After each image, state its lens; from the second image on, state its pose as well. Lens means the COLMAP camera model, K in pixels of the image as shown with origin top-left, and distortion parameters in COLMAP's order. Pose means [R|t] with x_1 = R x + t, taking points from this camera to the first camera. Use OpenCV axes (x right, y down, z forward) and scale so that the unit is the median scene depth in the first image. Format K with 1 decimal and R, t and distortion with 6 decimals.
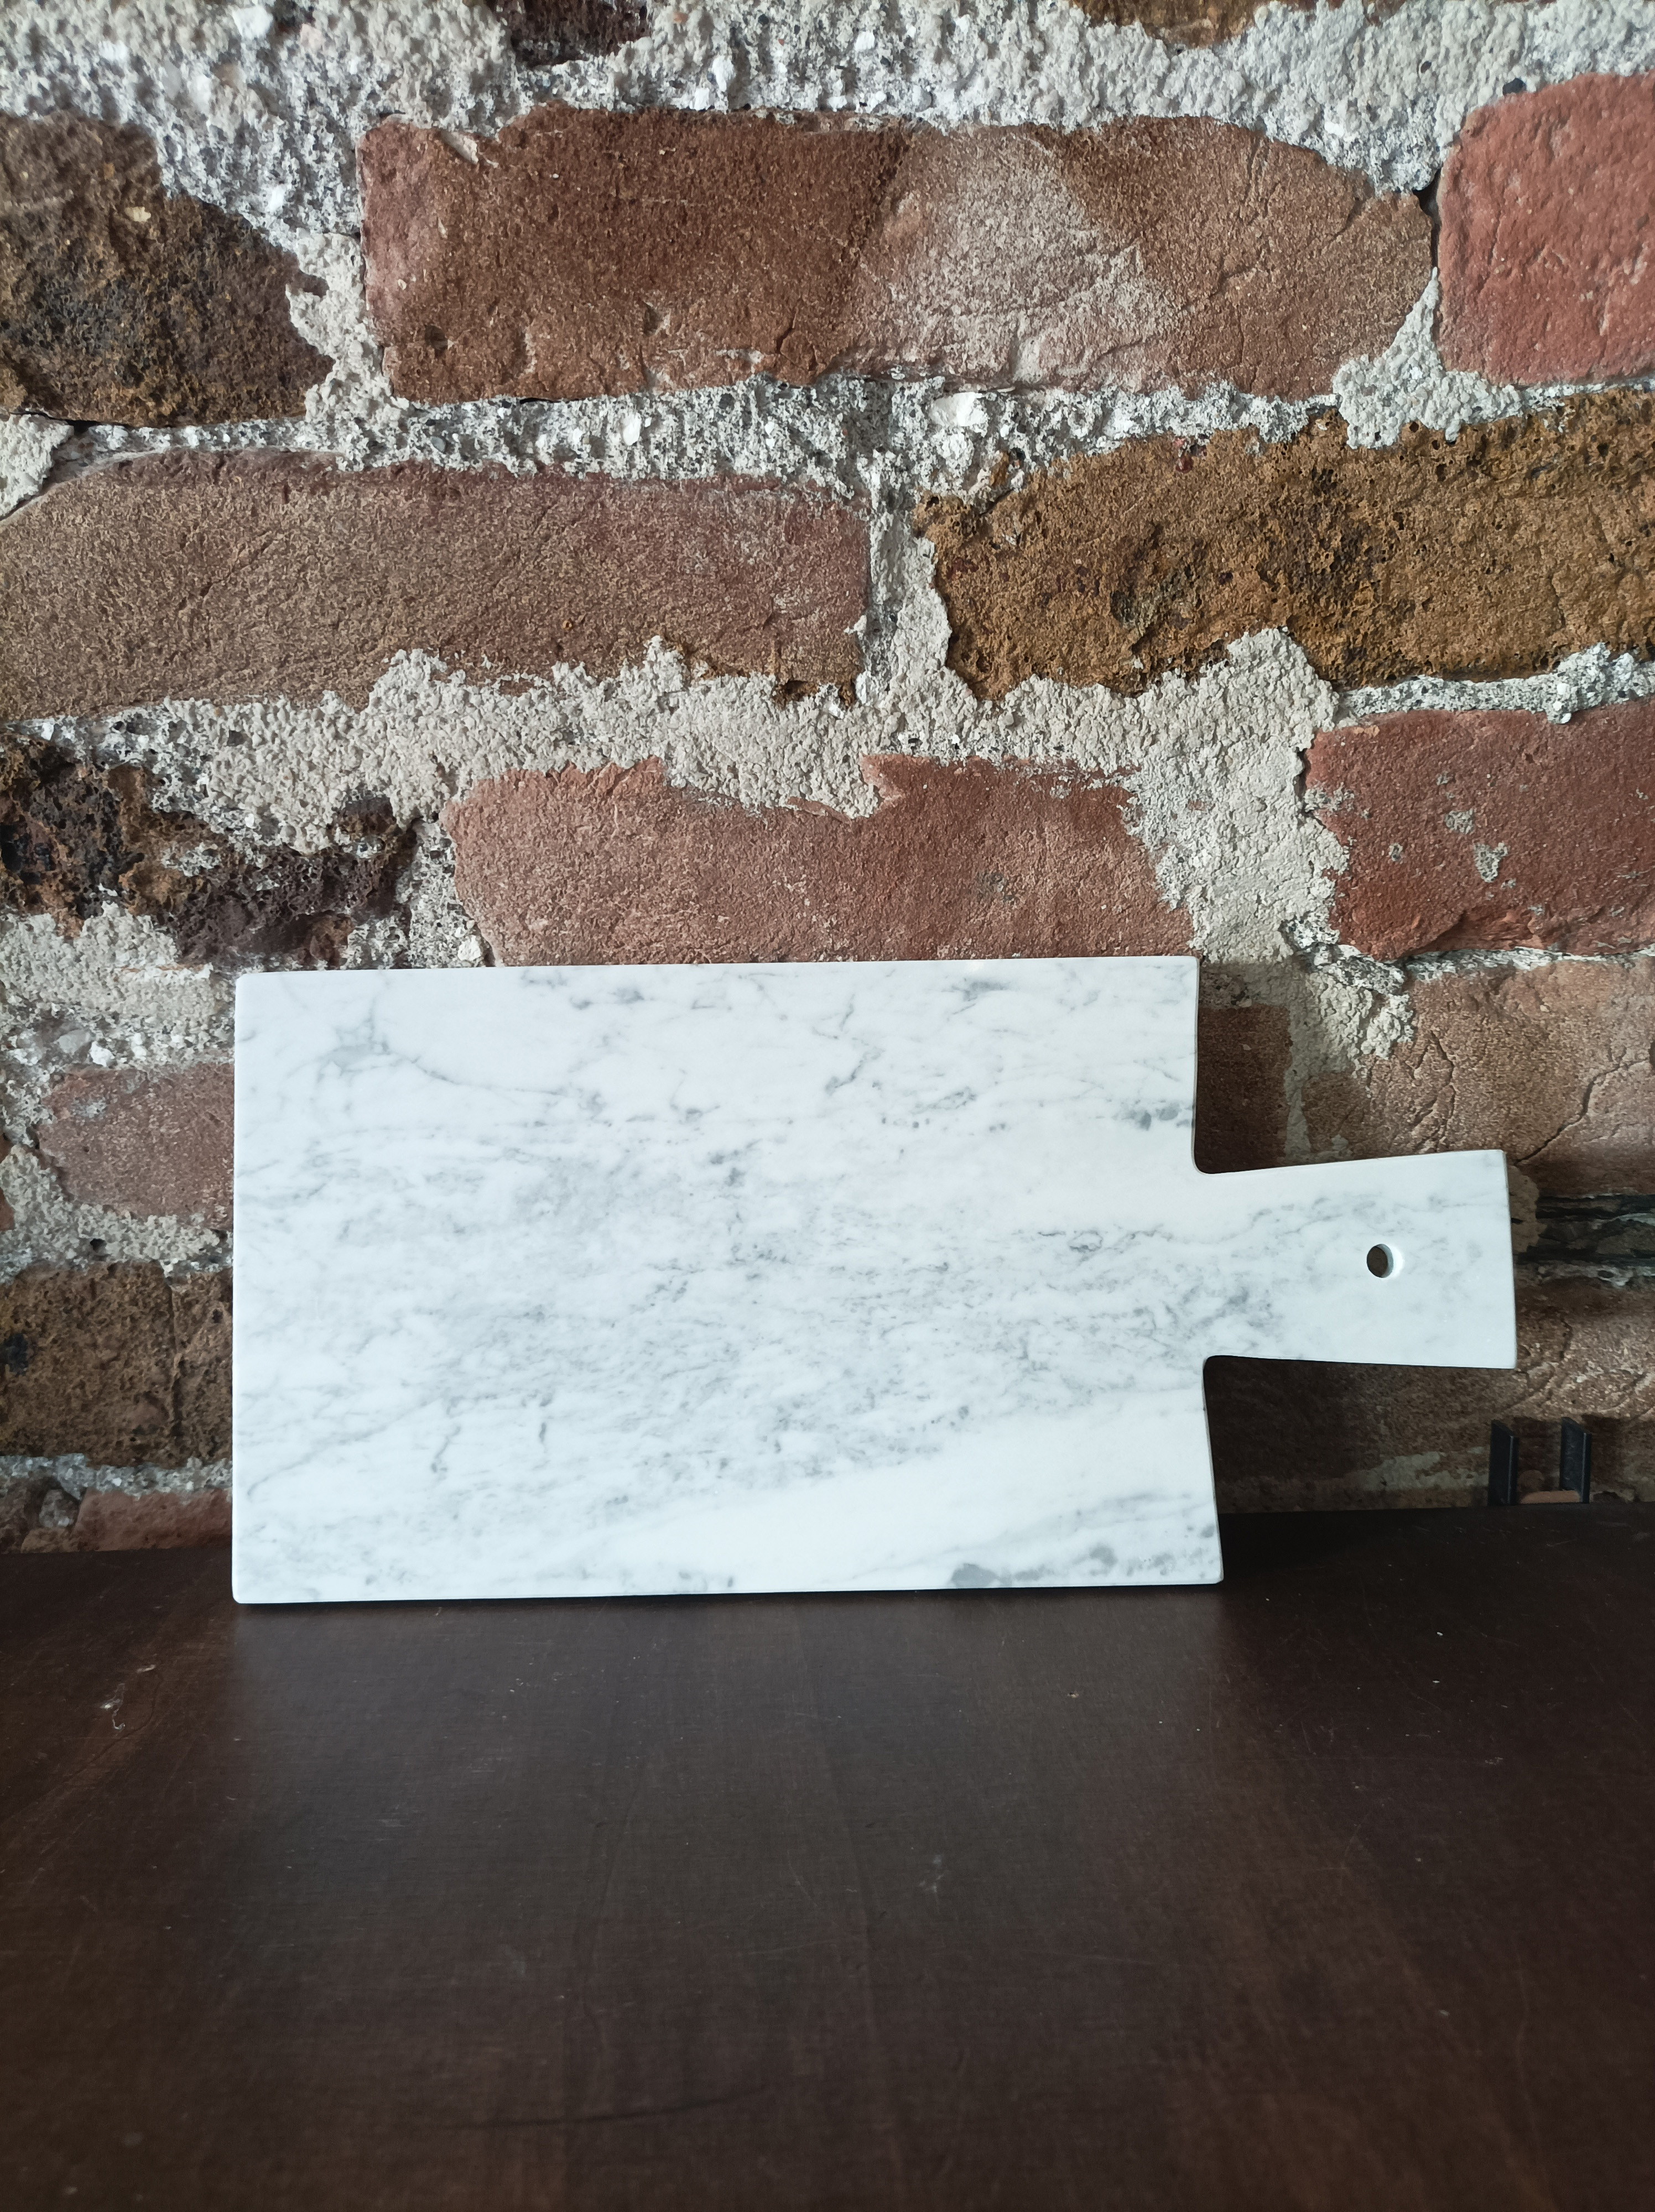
lens RADIAL K [[1686.4, 0, 826.2], [0, 1686.4, 1107.6], [0, 0, 1]] dist [0.012053, -0.011559]
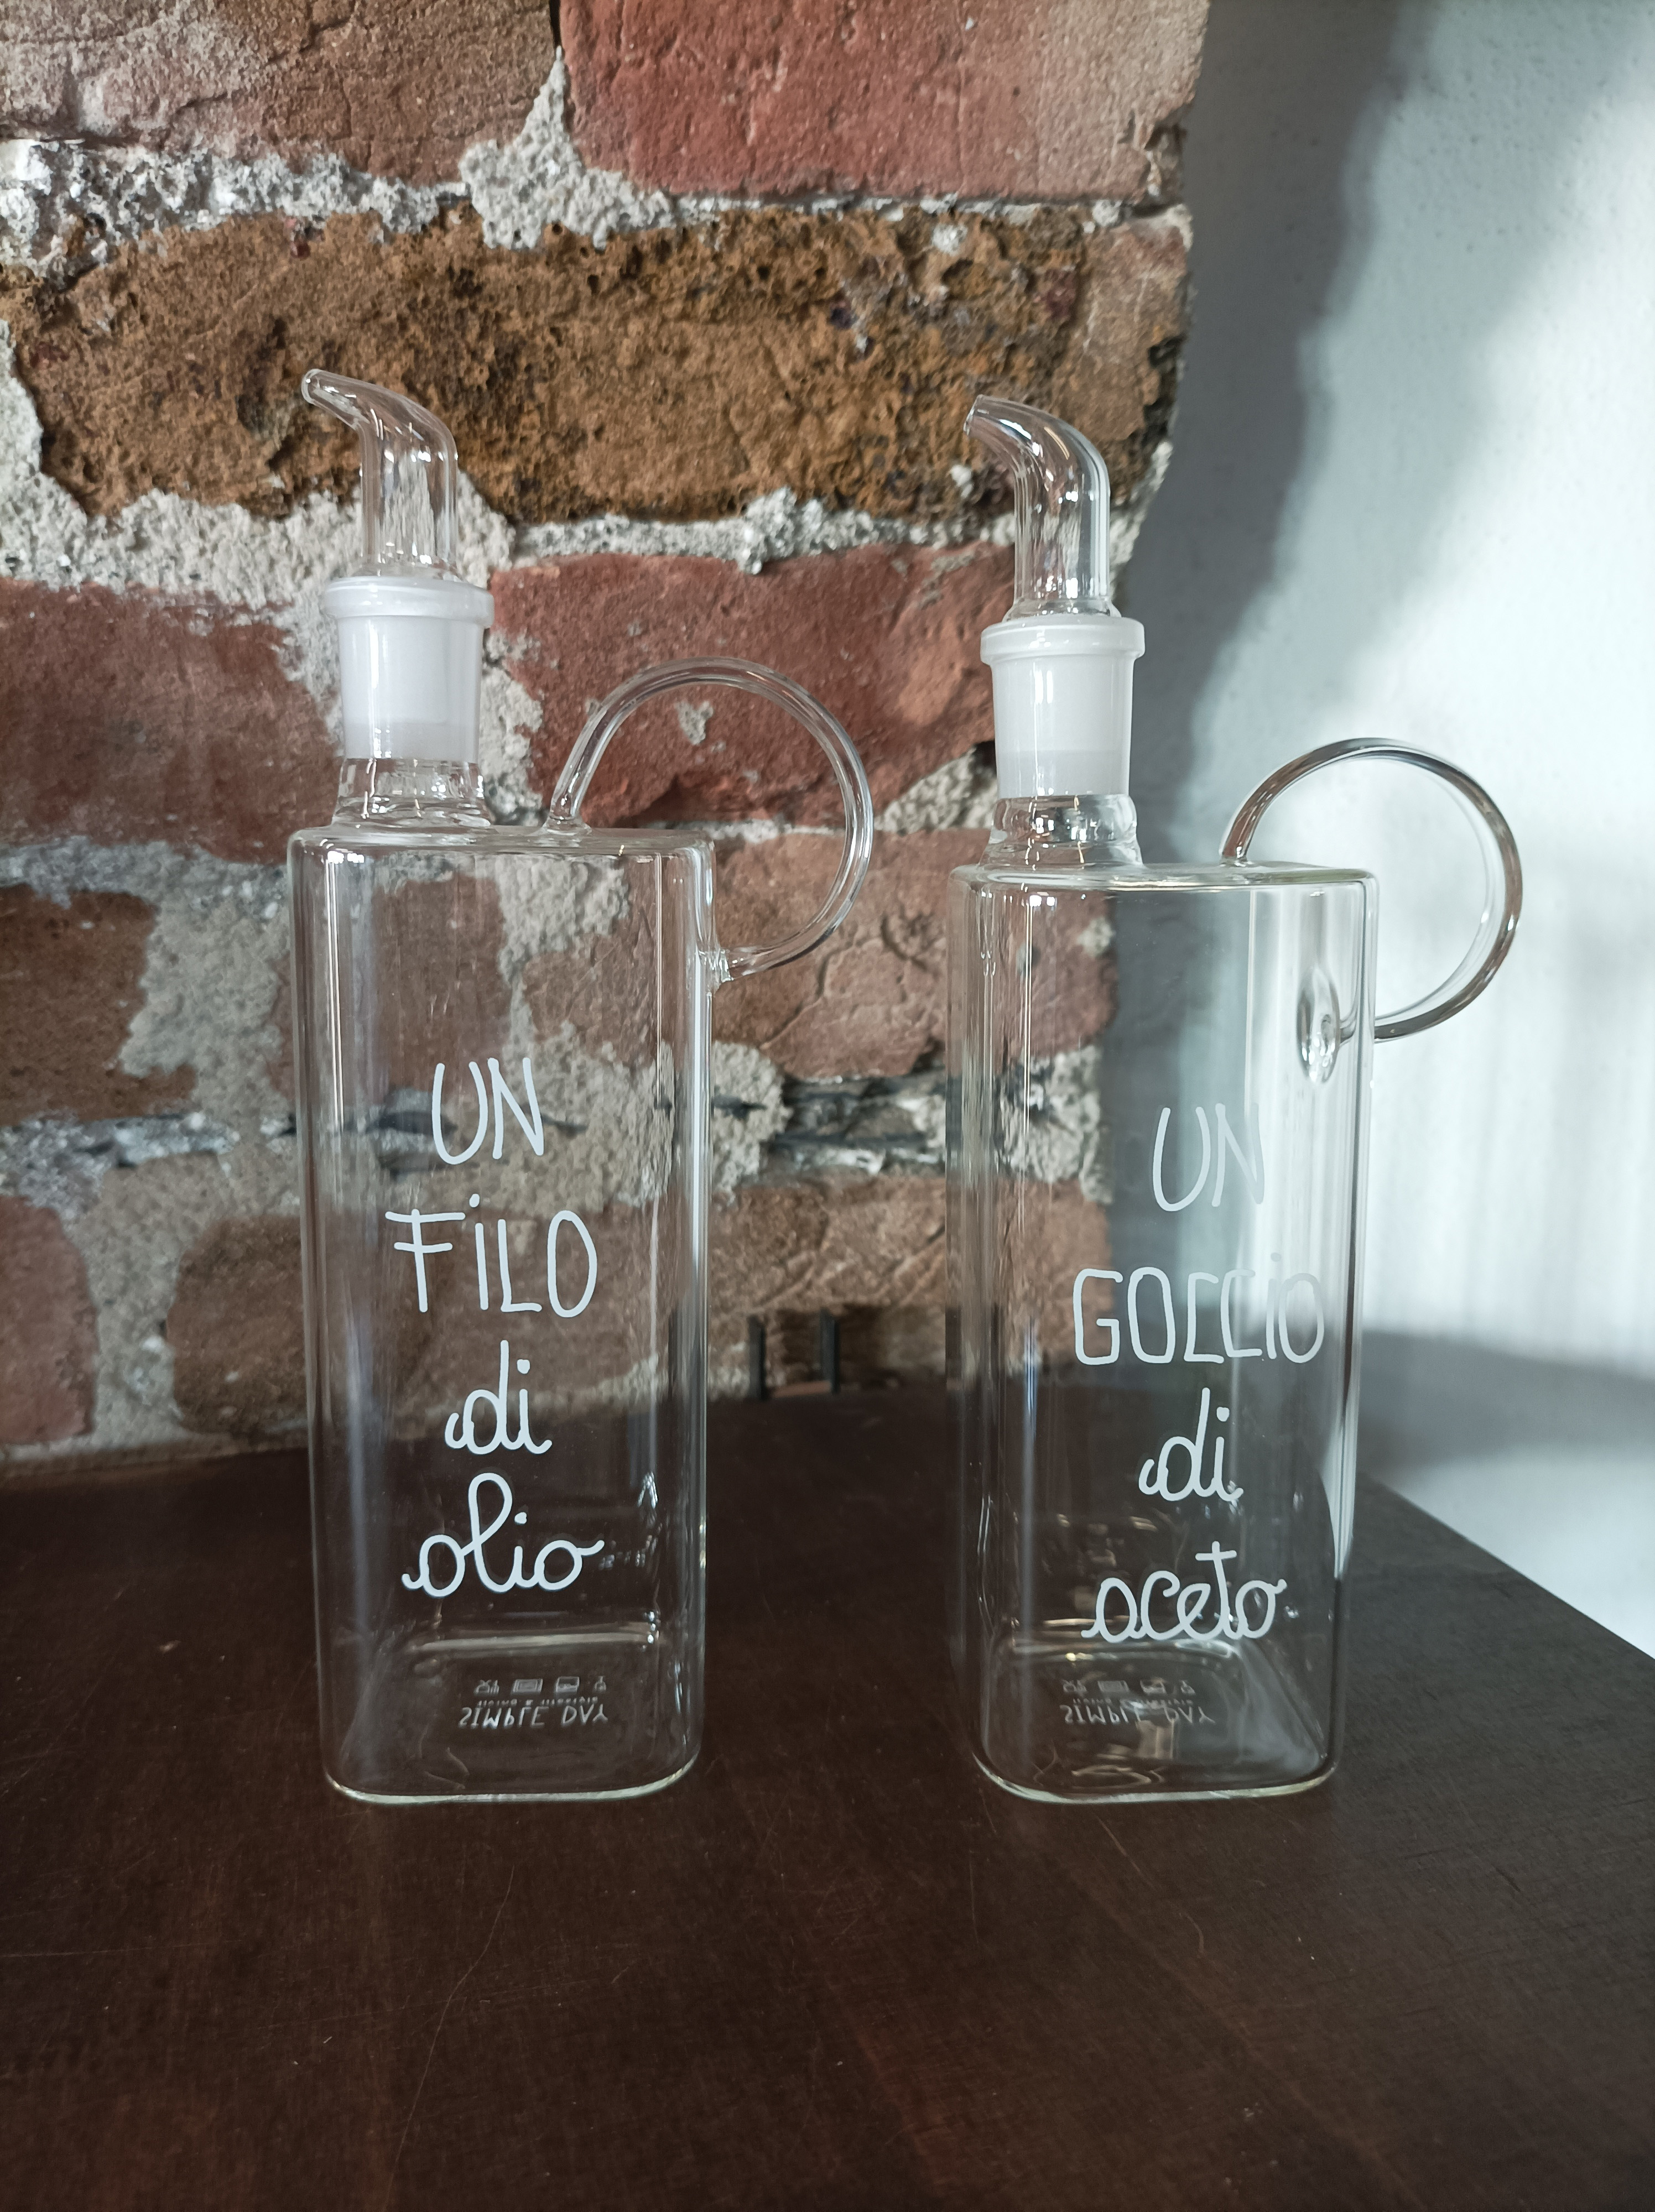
lens RADIAL K [[1690.2, 0, 823.2], [0, 1690.2, 1106.8], [0, 0, 1]] dist [-0.002333, -0.013120]
pose [[0.970817, -0.030517, 0.237872, 0.245726], [0.021966, 0.999016, 0.038520, 0.036257], [-0.238813, -0.032170, 0.970532, 0.066103]]
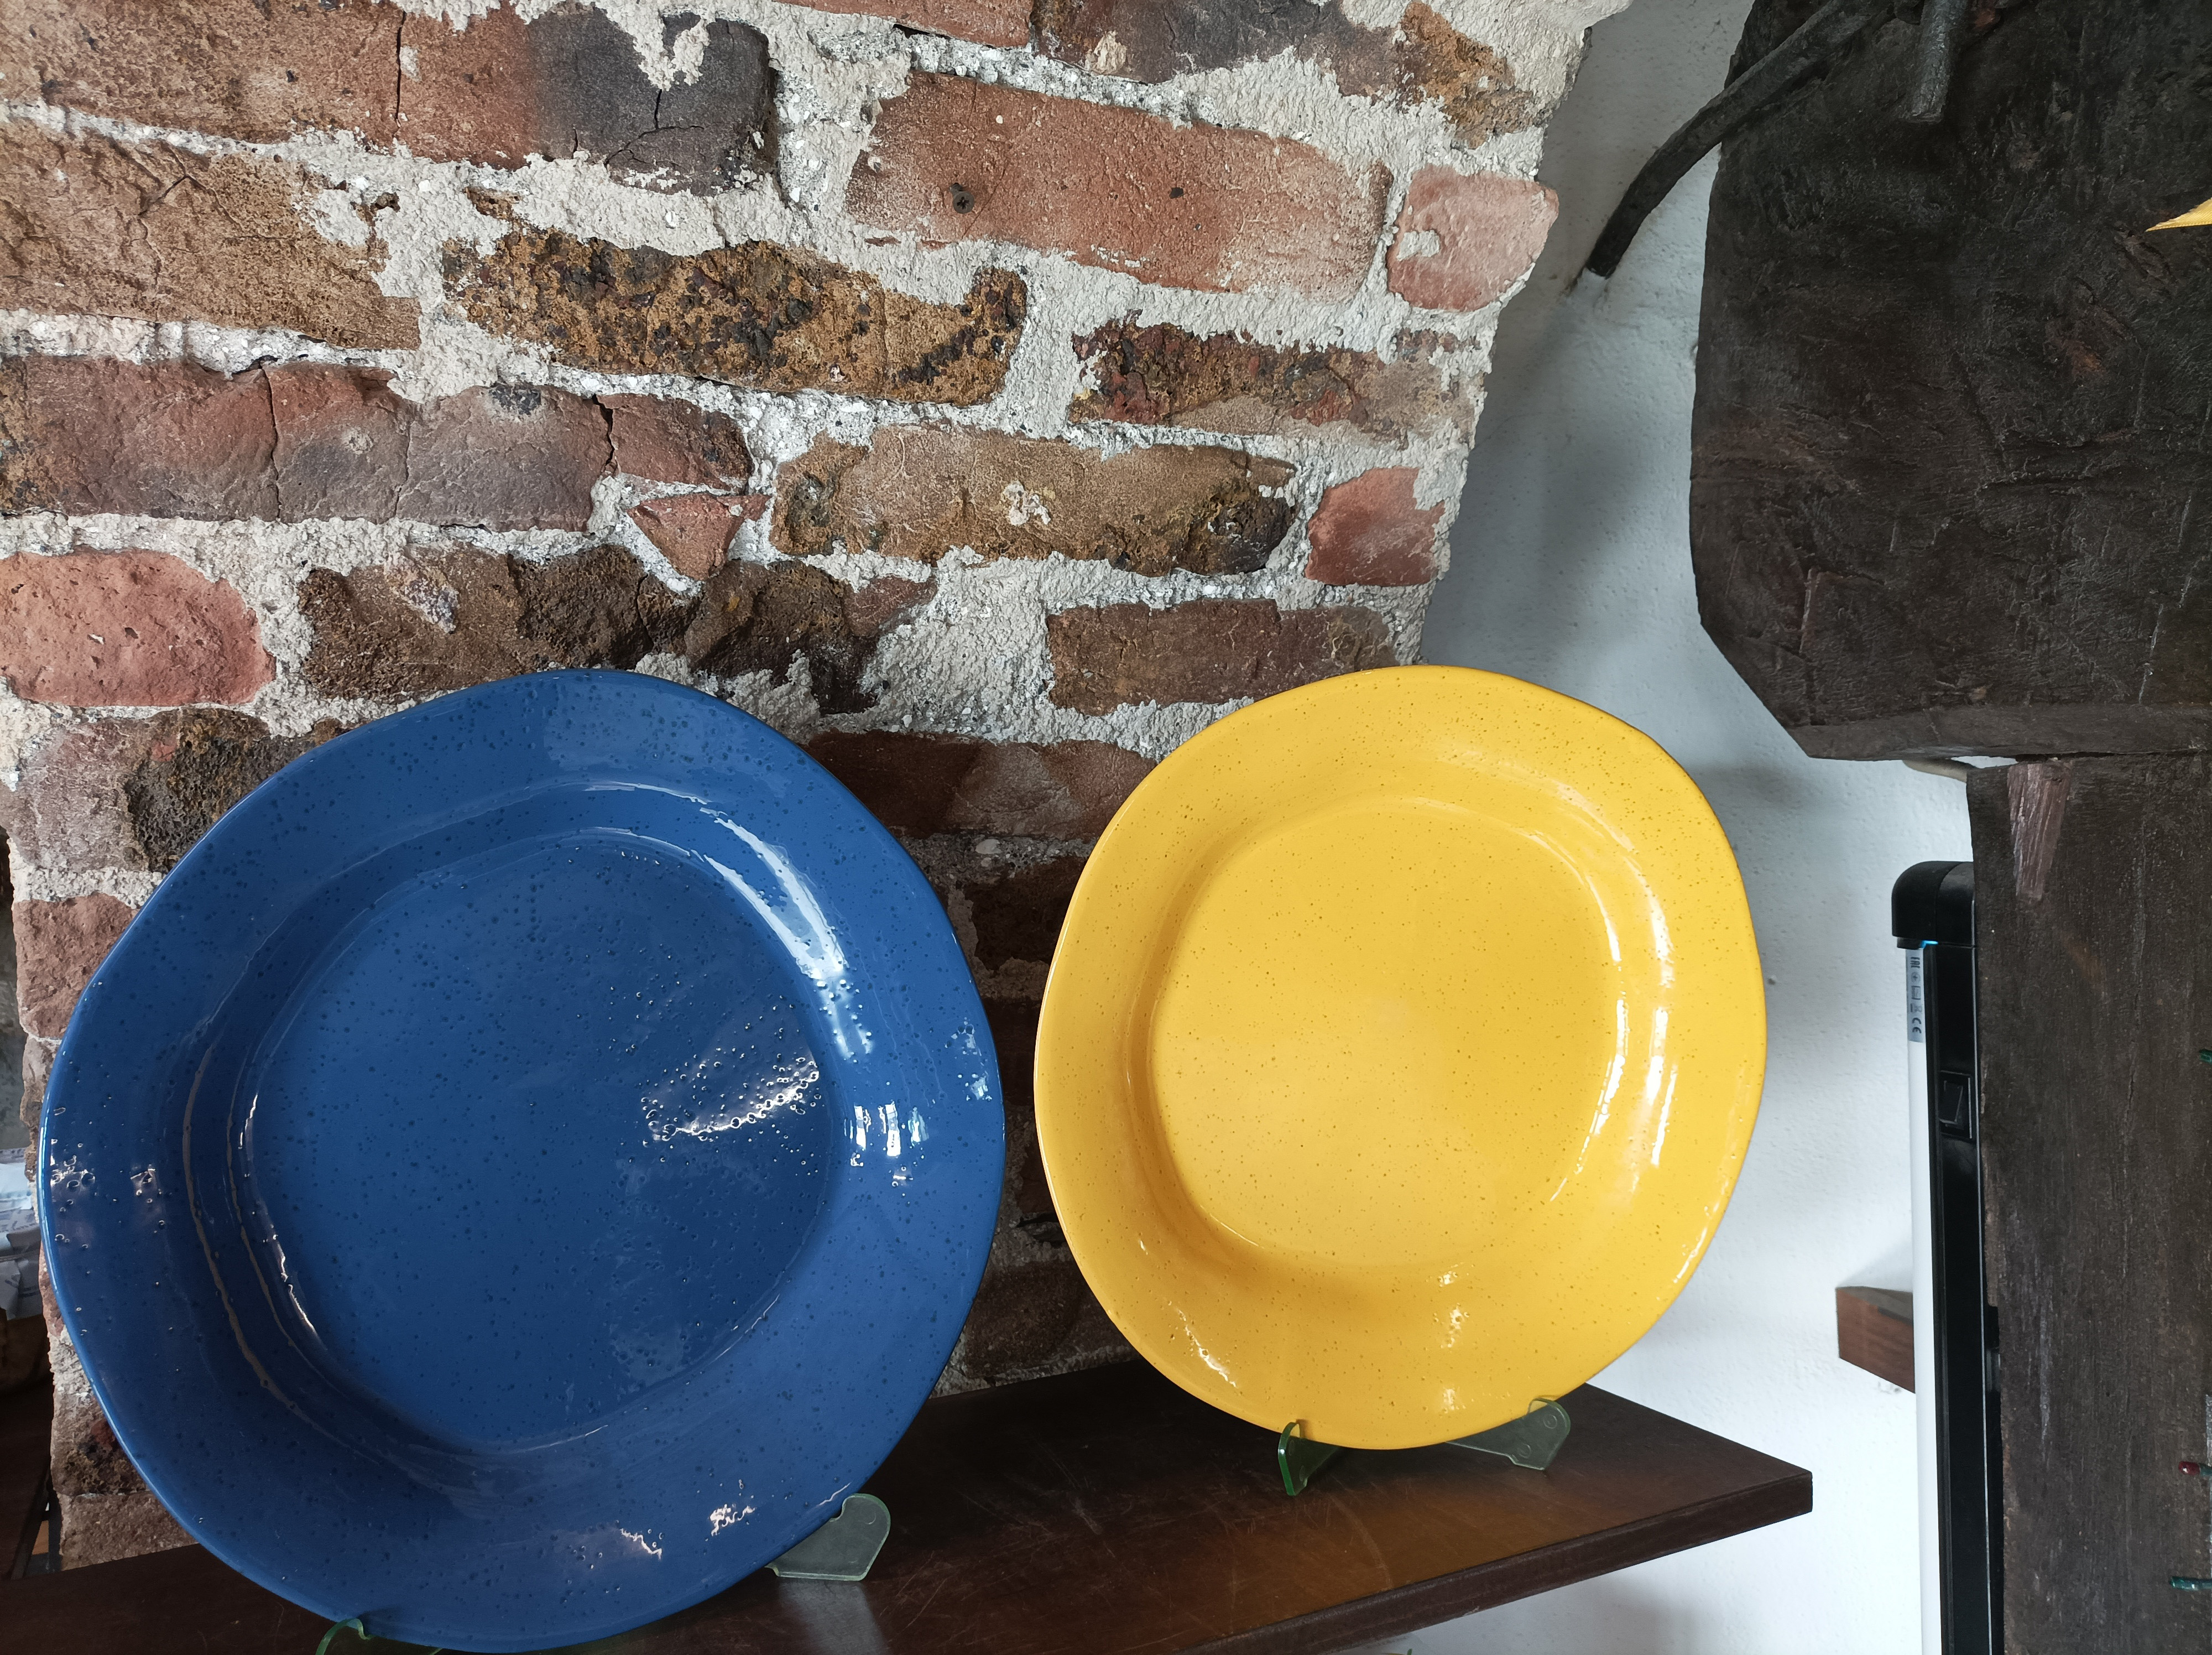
lens RADIAL K [[1672.5, 0, 1109.1], [0, 1672.5, 828.2], [0, 0, 1]] dist [0.048283, -0.065337]
pose [[0.895070, 0.000350, 0.445926, -0.713303], [0.063778, 0.989618, -0.128794, -0.143327], [-0.441342, 0.143720, 0.885755, -0.944114]]
